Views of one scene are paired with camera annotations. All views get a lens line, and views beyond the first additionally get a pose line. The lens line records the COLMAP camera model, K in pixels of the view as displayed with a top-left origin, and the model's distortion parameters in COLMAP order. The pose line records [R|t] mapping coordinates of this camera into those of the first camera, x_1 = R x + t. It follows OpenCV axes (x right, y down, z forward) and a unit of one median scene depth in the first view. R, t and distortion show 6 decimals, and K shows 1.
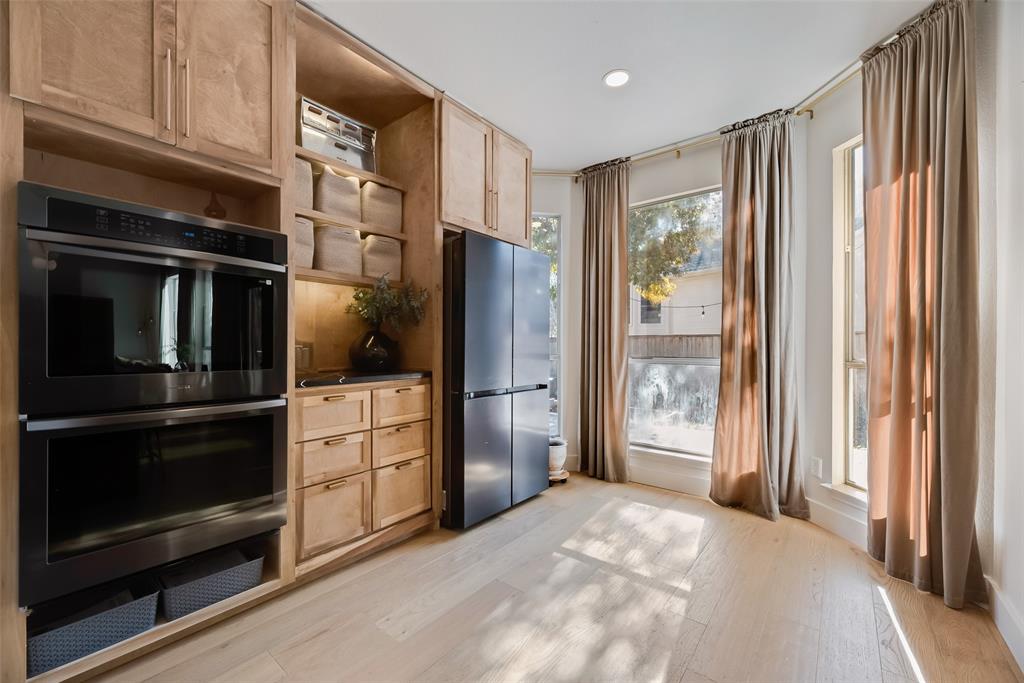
lens RADIAL K [[412.9, 0, 516.8], [0, 412.9, 346.8], [0, 0, 1]] dist [0.001728, 0.000025]
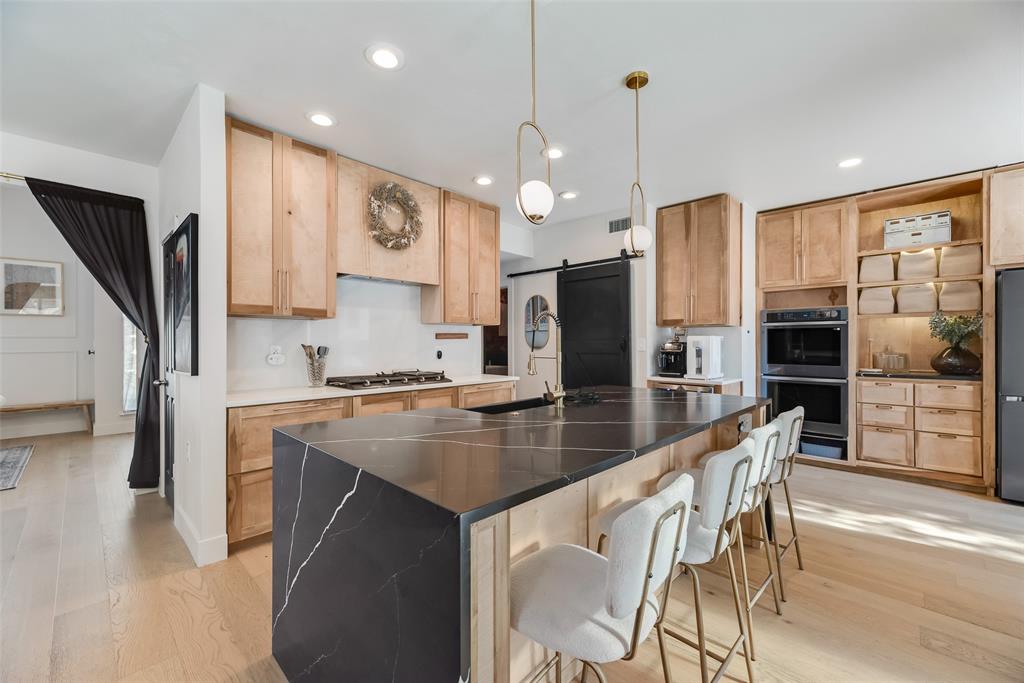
lens RADIAL K [[418.4, 0, 511.3], [0, 418.4, 346.4], [0, 0, 1]] dist [0.003342, 0.000079]
pose [[-0.106977, 0.003012, -0.994257, 1.515768], [-0.001362, 0.999994, 0.003176, -0.049010], [0.994261, 0.001694, -0.106973, -0.452112]]
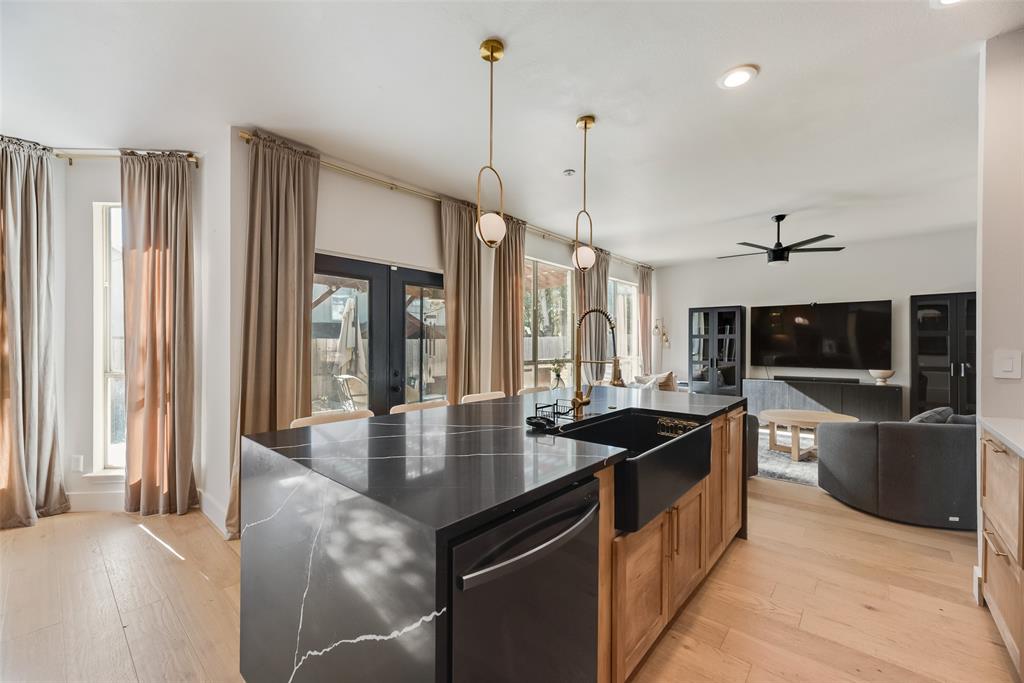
lens RADIAL K [[407.1, 0, 508.7], [0, 407.1, 344.0], [0, 0, 1]] dist [-0.000318, -0.000440]
pose [[0.051350, -0.004360, 0.998671, -0.451554], [0.000206, 0.999990, 0.004356, -0.066372], [-0.998681, -0.000018, 0.051350, -0.354302]]
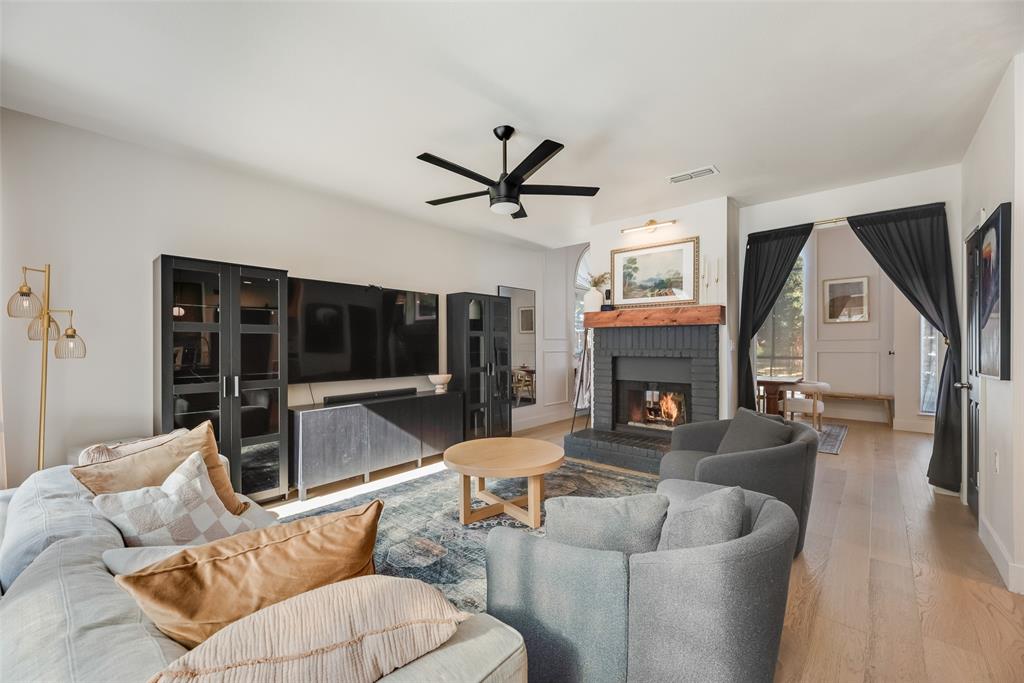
lens RADIAL K [[418.4, 0, 511.3], [0, 418.4, 346.4], [0, 0, 1]] dist [0.003342, 0.000079]
pose [[-0.998559, -0.000366, 0.053669, 1.625206], [-0.000200, 0.999995, 0.003104, -0.051321], [-0.053670, 0.003089, -0.998554, -0.340253]]
